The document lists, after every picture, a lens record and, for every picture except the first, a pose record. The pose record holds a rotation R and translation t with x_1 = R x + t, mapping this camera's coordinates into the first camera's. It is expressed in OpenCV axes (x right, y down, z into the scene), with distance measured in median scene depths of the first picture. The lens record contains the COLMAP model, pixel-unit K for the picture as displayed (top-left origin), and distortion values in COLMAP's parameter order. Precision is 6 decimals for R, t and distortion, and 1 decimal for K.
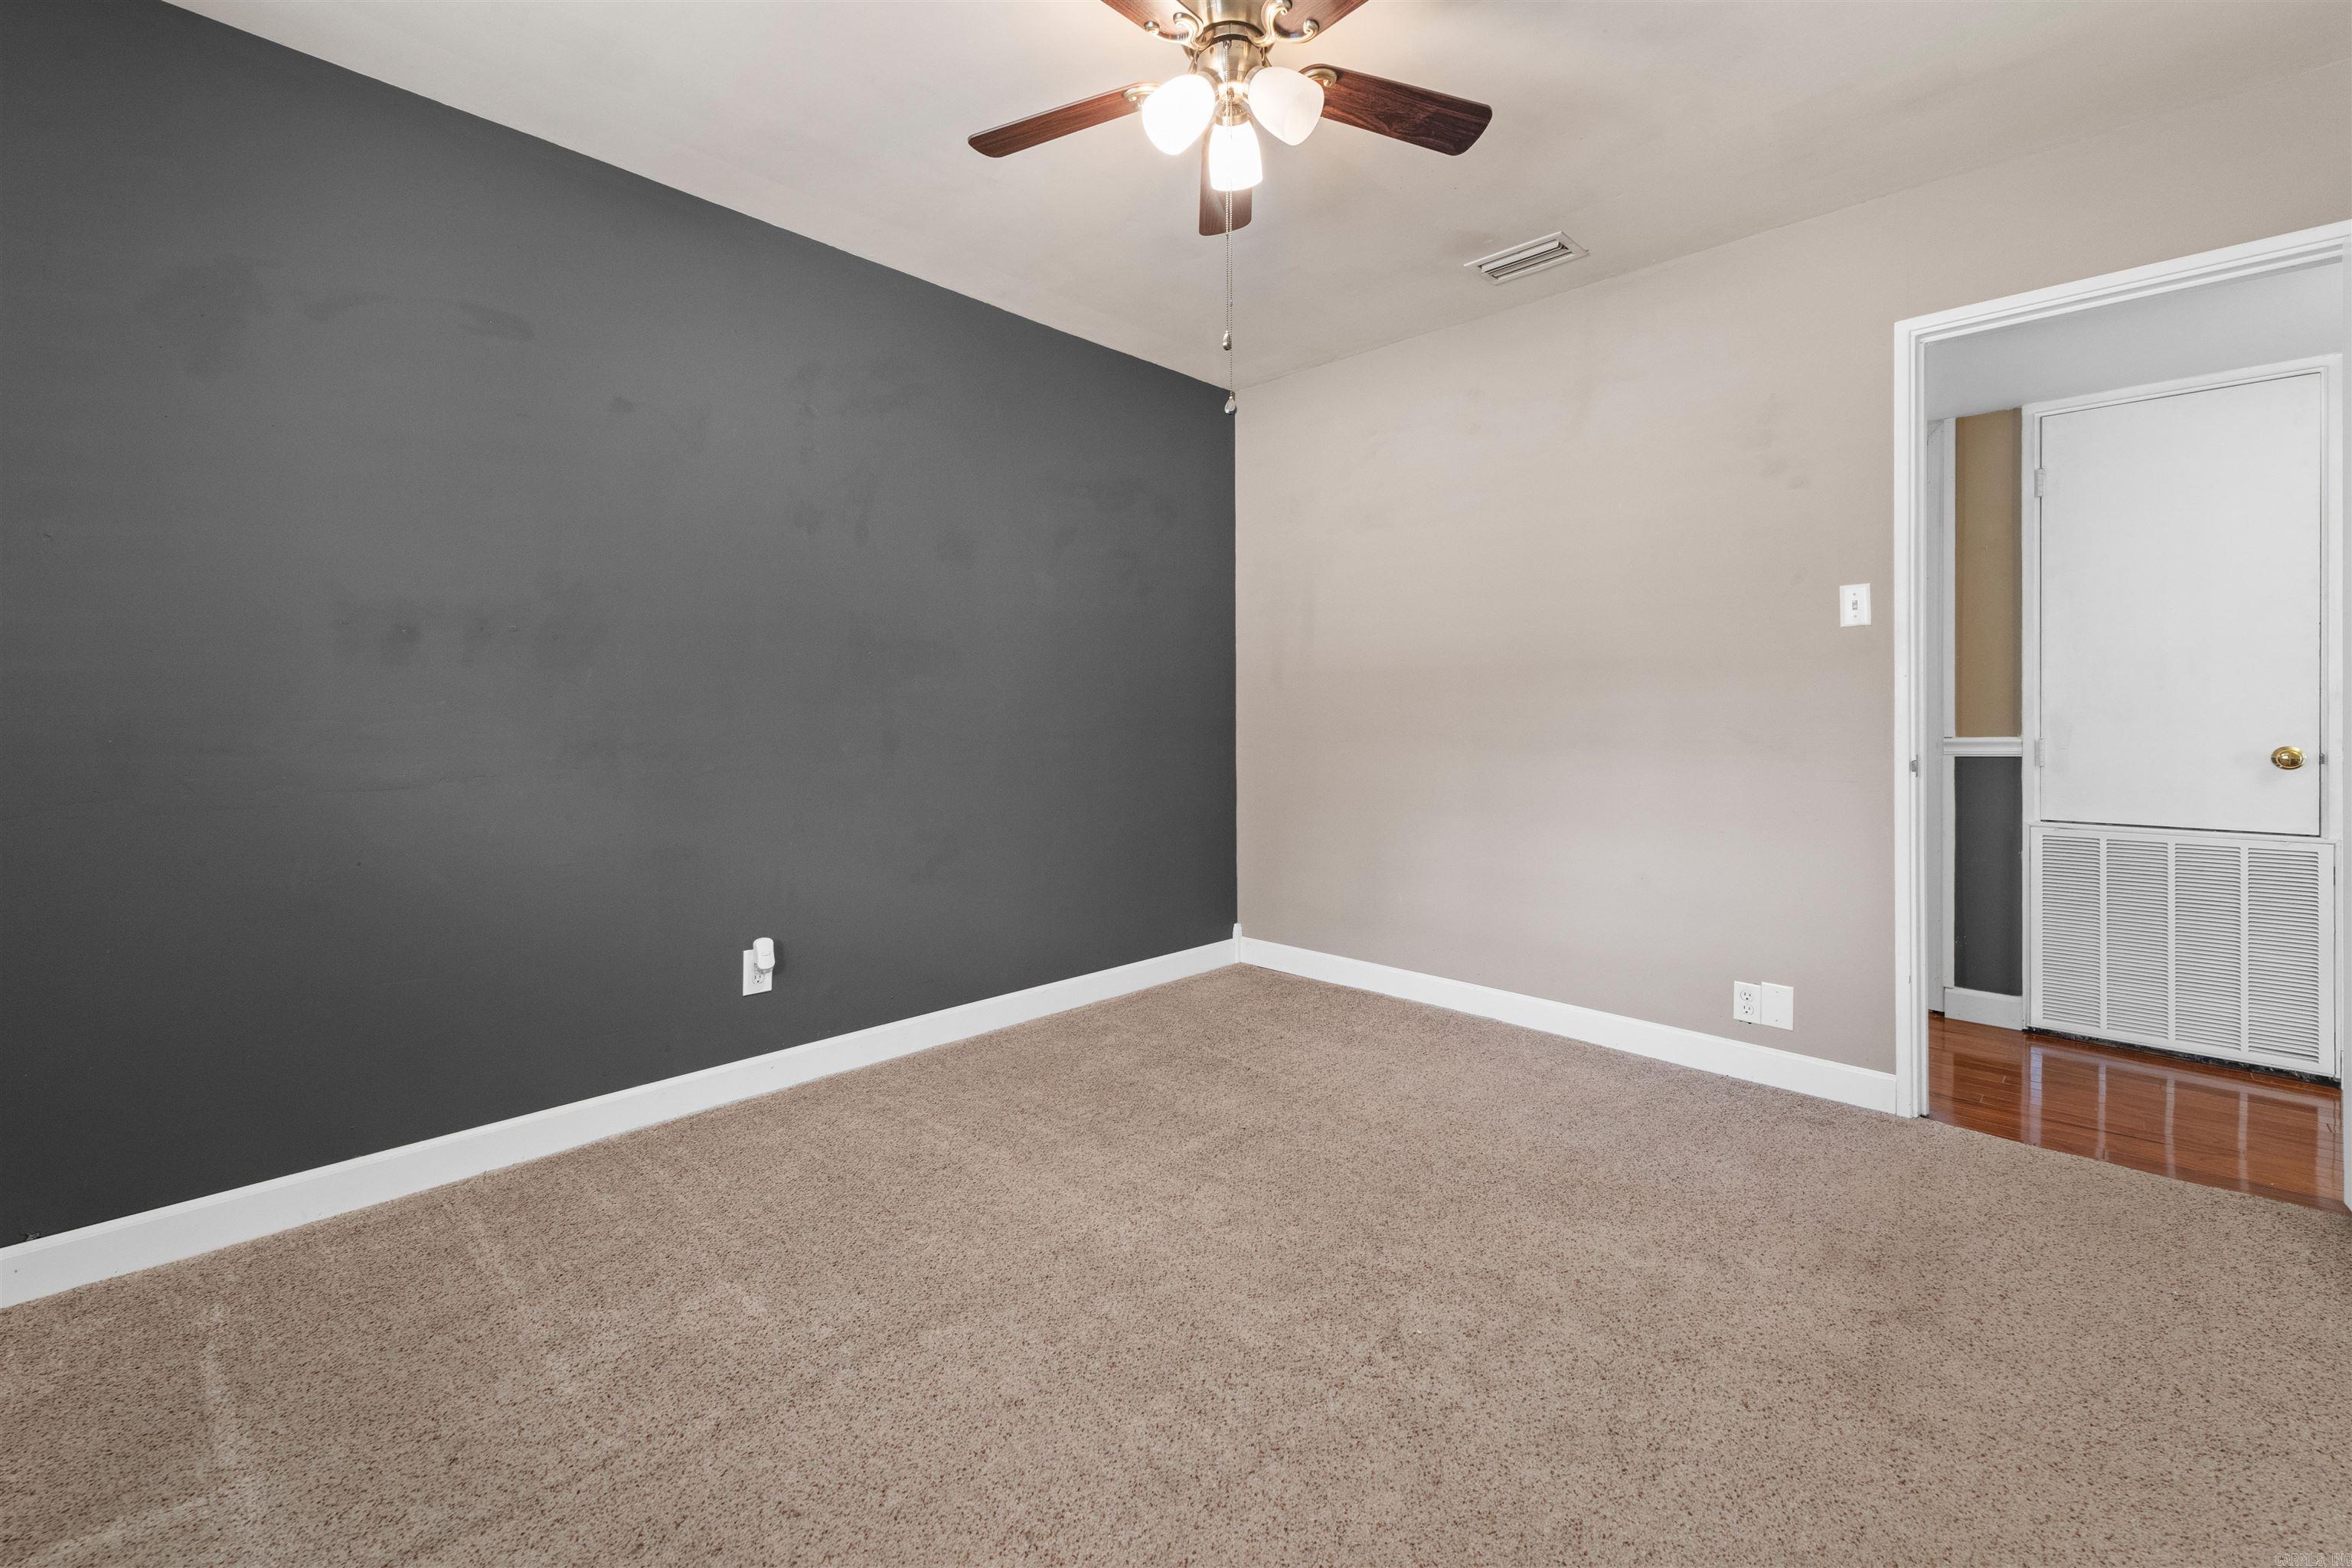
lens RADIAL K [[969.2, 0, 1175.5], [0, 969.2, 719.5], [0, 0, 1]] dist [0.000468, 0.000004]
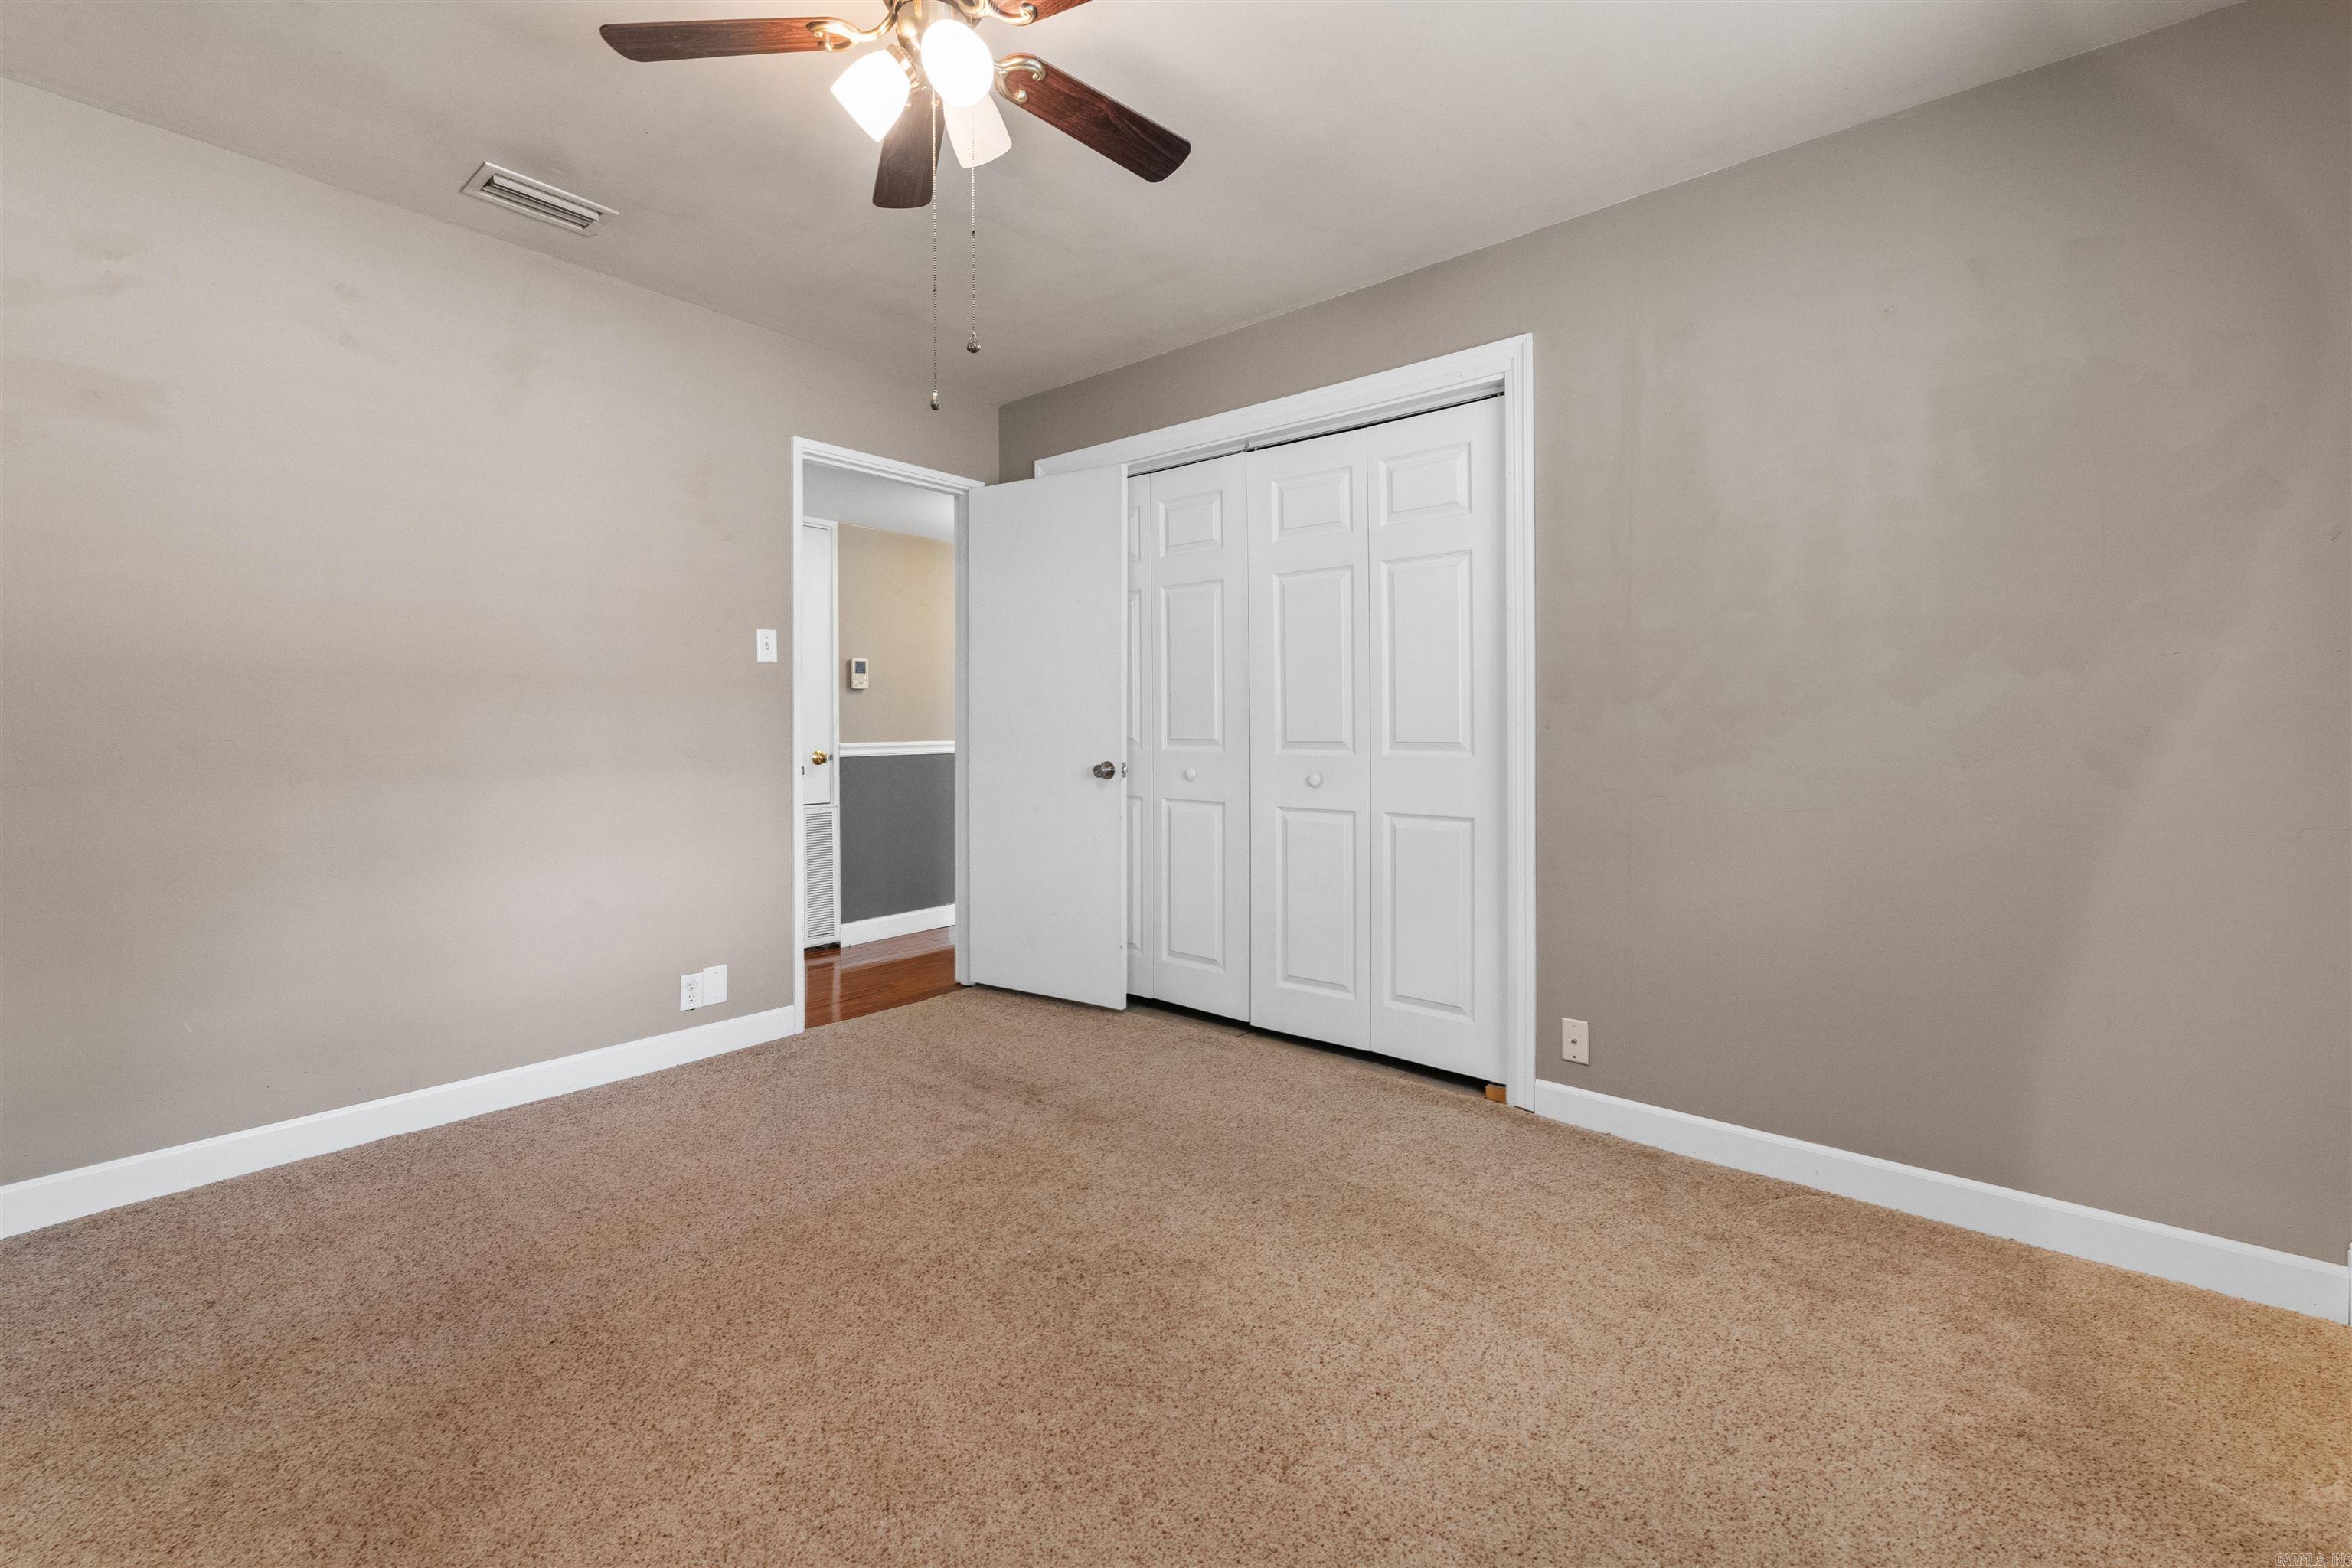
lens RADIAL K [[965.8, 0, 1167.1], [0, 965.8, 734.9], [0, 0, 1]] dist [-0.000312, -0.000527]
pose [[-0.070286, -0.007255, 0.997501, -0.595163], [0.006629, 0.999948, 0.007740, -0.008530], [-0.997505, 0.007157, -0.070234, 0.573222]]
